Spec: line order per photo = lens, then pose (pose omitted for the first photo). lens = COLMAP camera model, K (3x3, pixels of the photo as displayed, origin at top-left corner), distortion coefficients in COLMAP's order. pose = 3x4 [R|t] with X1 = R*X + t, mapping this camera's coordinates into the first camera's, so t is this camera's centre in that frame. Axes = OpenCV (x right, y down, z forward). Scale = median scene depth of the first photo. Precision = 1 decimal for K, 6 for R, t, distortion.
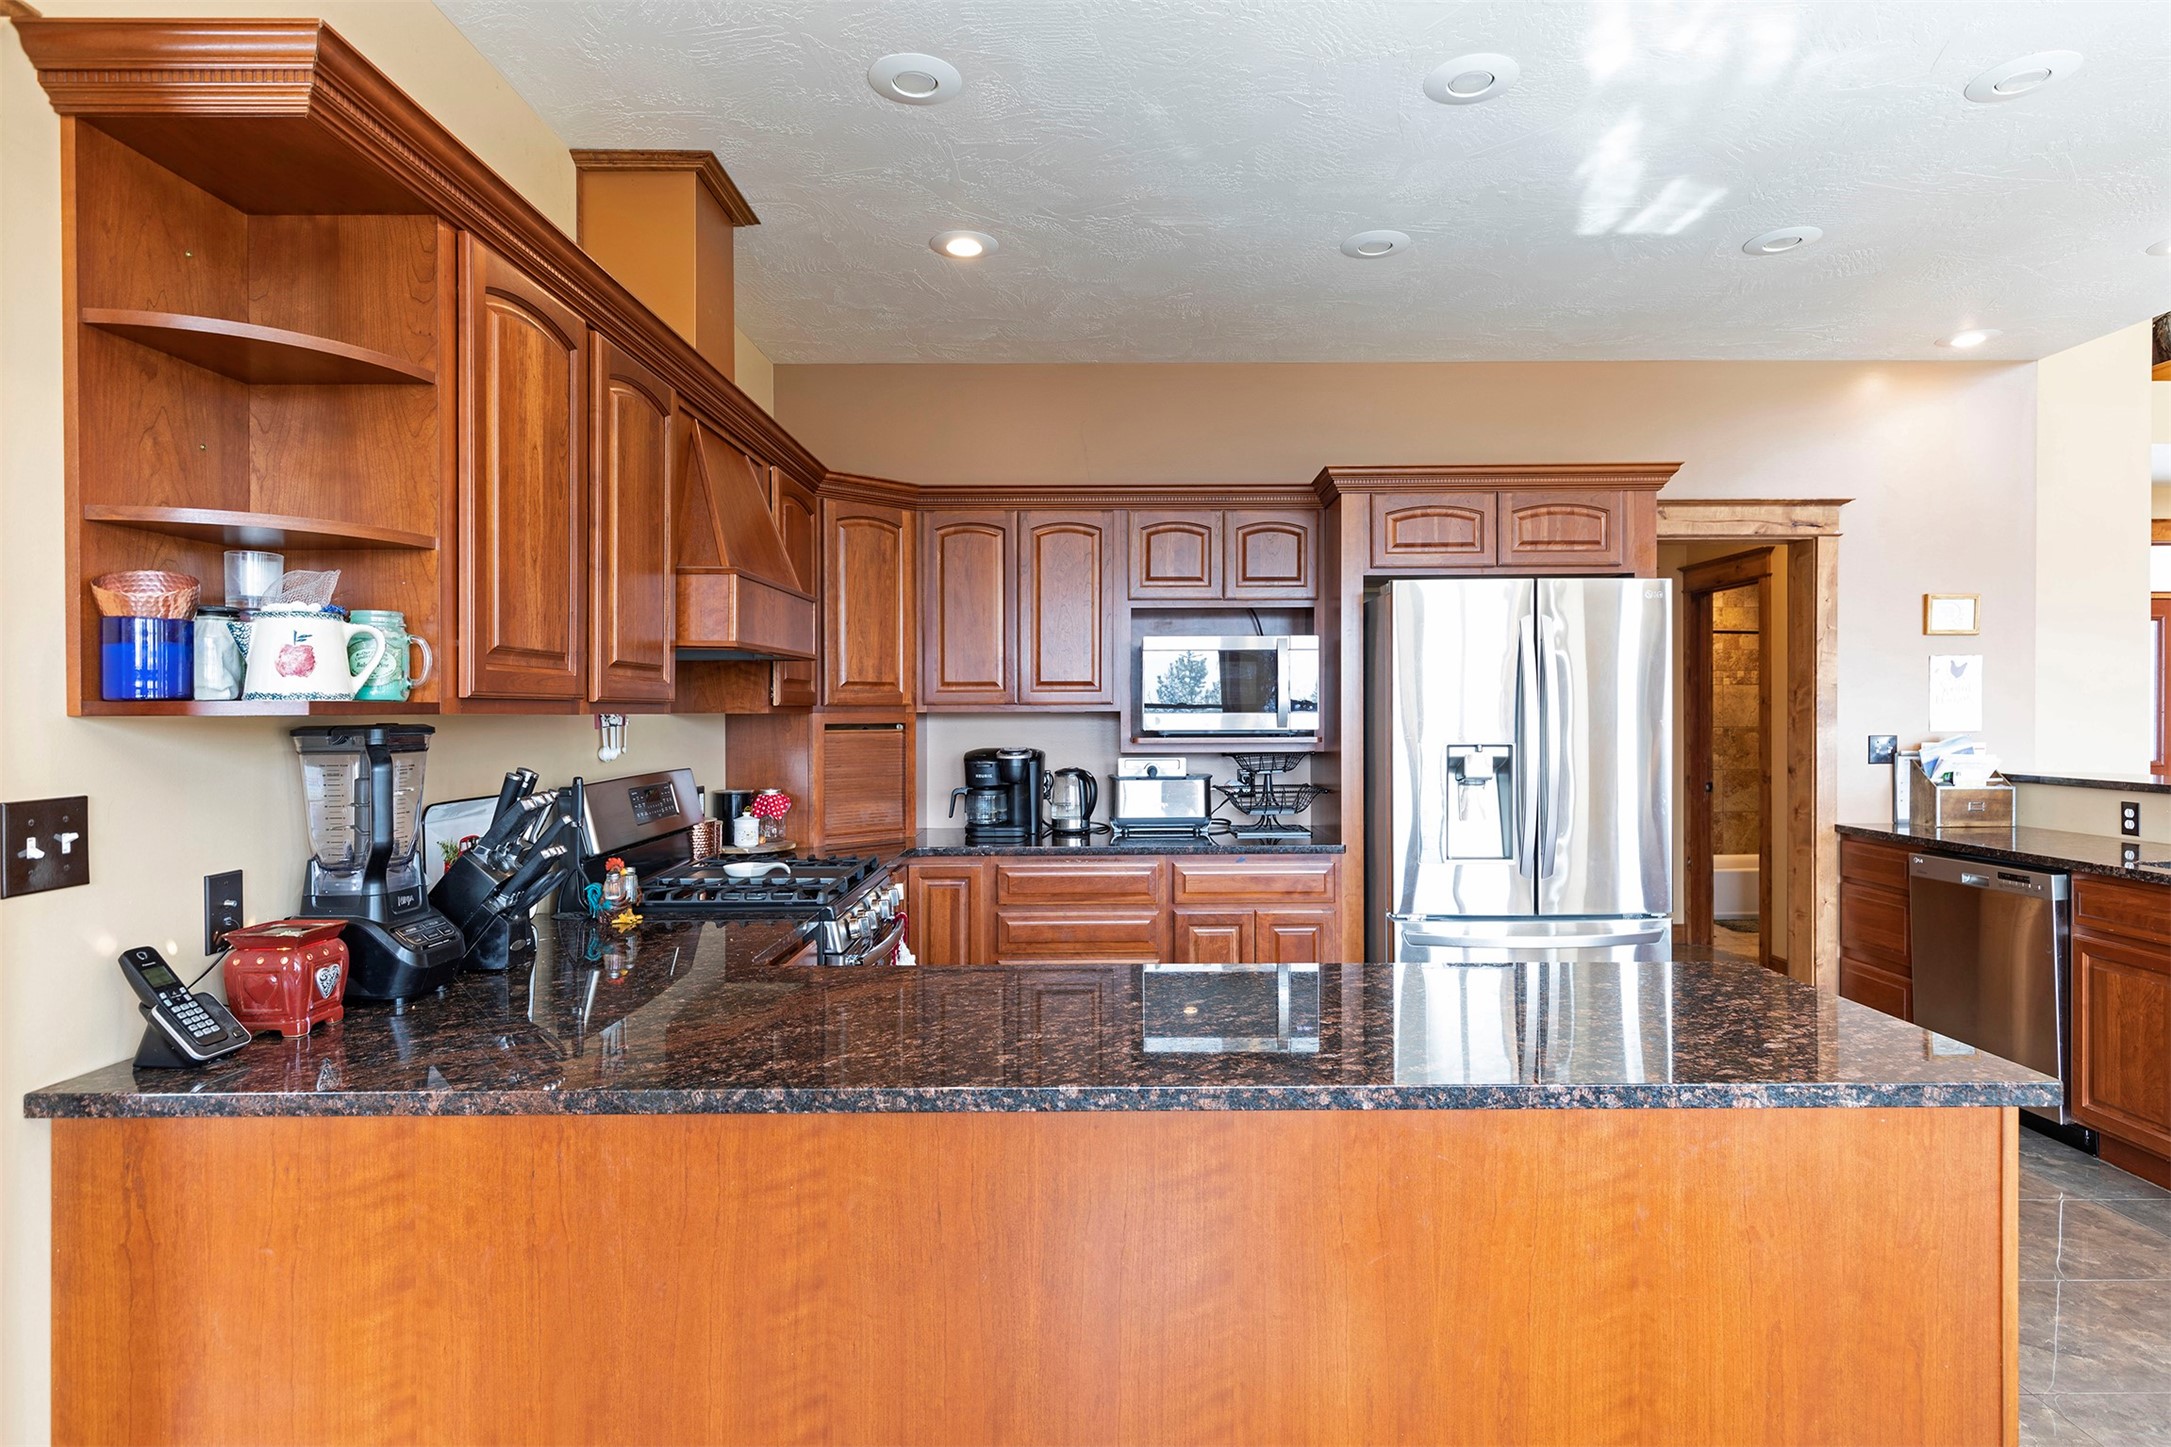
lens RADIAL K [[1270.3, 0, 1091.8], [0, 1270.3, 714.4], [0, 0, 1]] dist [0.004339, 0.000249]
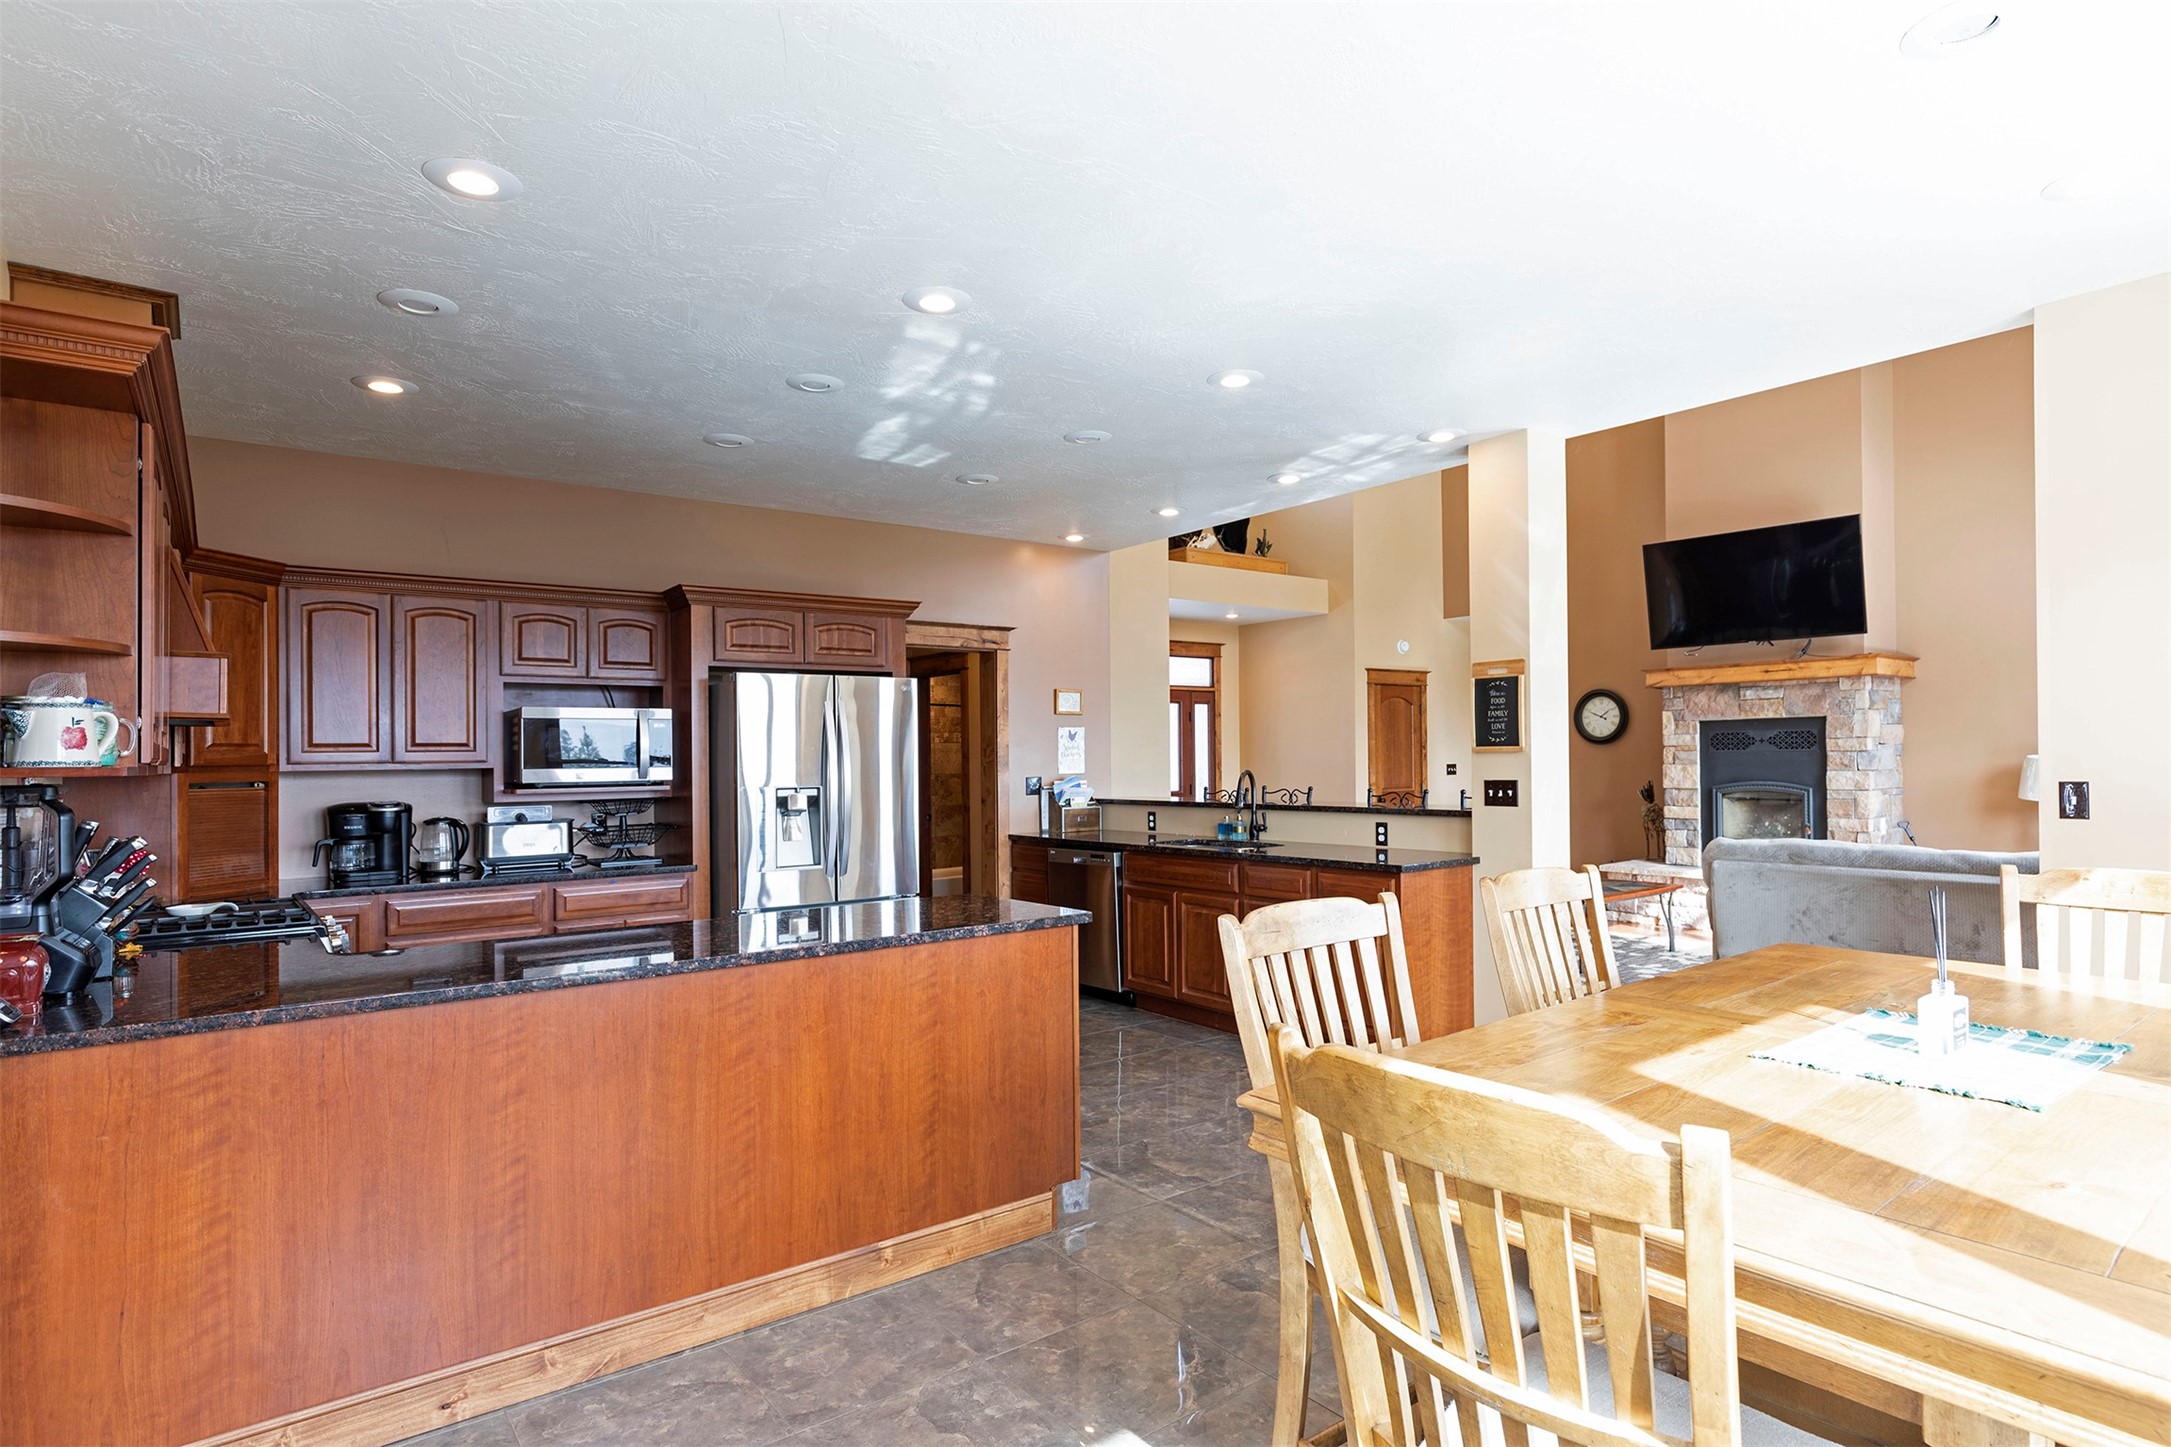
lens RADIAL K [[1140.3, 0, 1085.5], [0, 1140.3, 723.5], [0, 0, 1]] dist [-0.012907, 0.001355]
pose [[0.825855, 0.009020, 0.563811, -0.144329], [0.012636, 0.999325, -0.034496, -0.000409], [-0.563742, 0.035613, 0.825183, -0.240250]]
